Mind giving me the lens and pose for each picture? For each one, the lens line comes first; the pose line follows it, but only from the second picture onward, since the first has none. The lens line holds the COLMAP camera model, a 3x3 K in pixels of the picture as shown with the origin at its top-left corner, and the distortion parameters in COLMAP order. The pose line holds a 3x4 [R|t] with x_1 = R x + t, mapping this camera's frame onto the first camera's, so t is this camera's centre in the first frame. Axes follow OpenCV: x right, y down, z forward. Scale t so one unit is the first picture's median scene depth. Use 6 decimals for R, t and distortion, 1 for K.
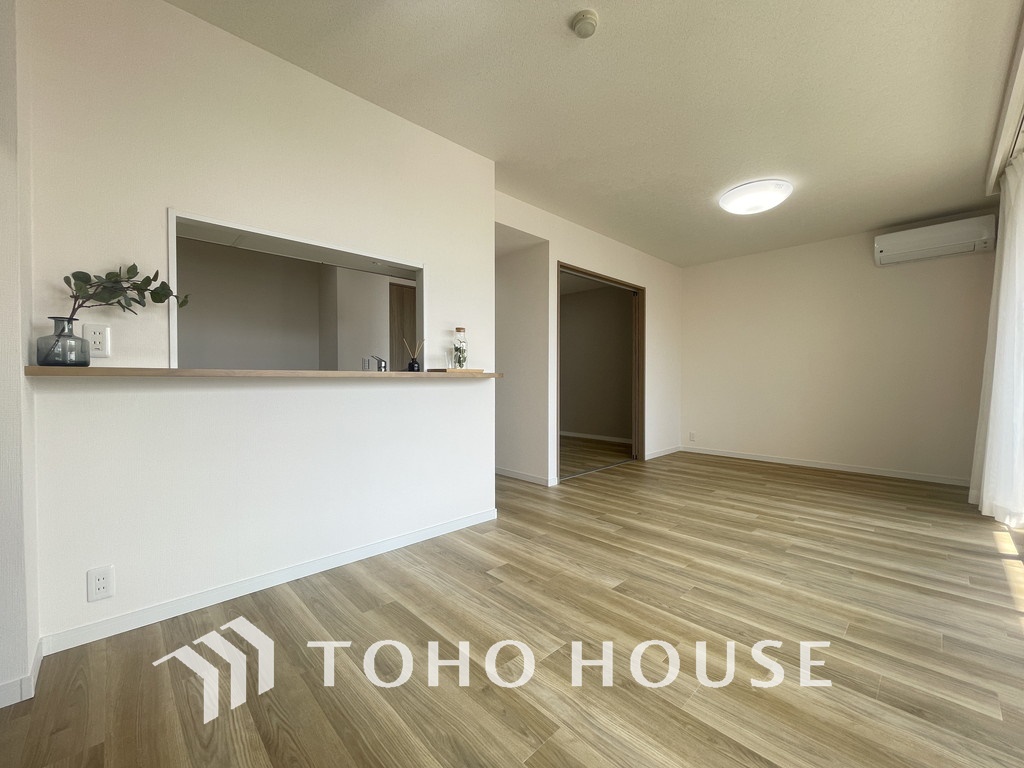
lens RADIAL K [[413.4, 0, 507.8], [0, 413.4, 382.2], [0, 0, 1]] dist [-0.000437, -0.000206]
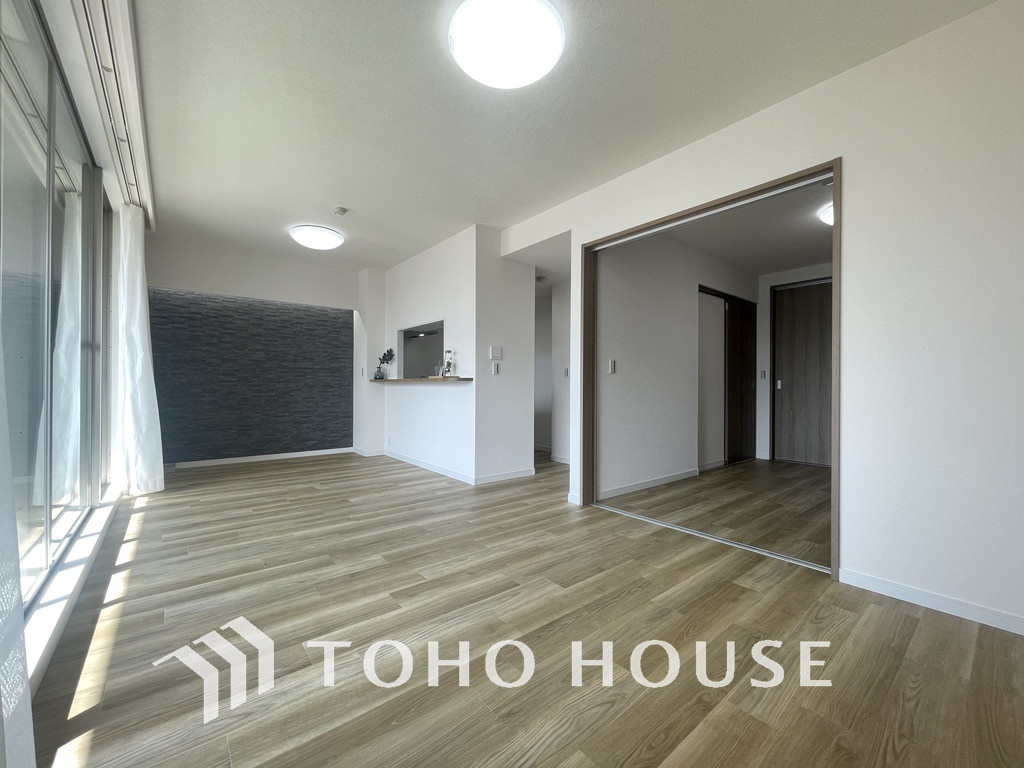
lens RADIAL K [[413.4, 0, 507.8], [0, 413.4, 384.5], [0, 0, 1]] dist [-0.000437, -0.000206]
pose [[-0.083400, 0.000655, -0.996516, 1.502643], [-0.008576, 0.999962, 0.001375, -0.003520], [0.996479, 0.008661, -0.083391, 1.395314]]
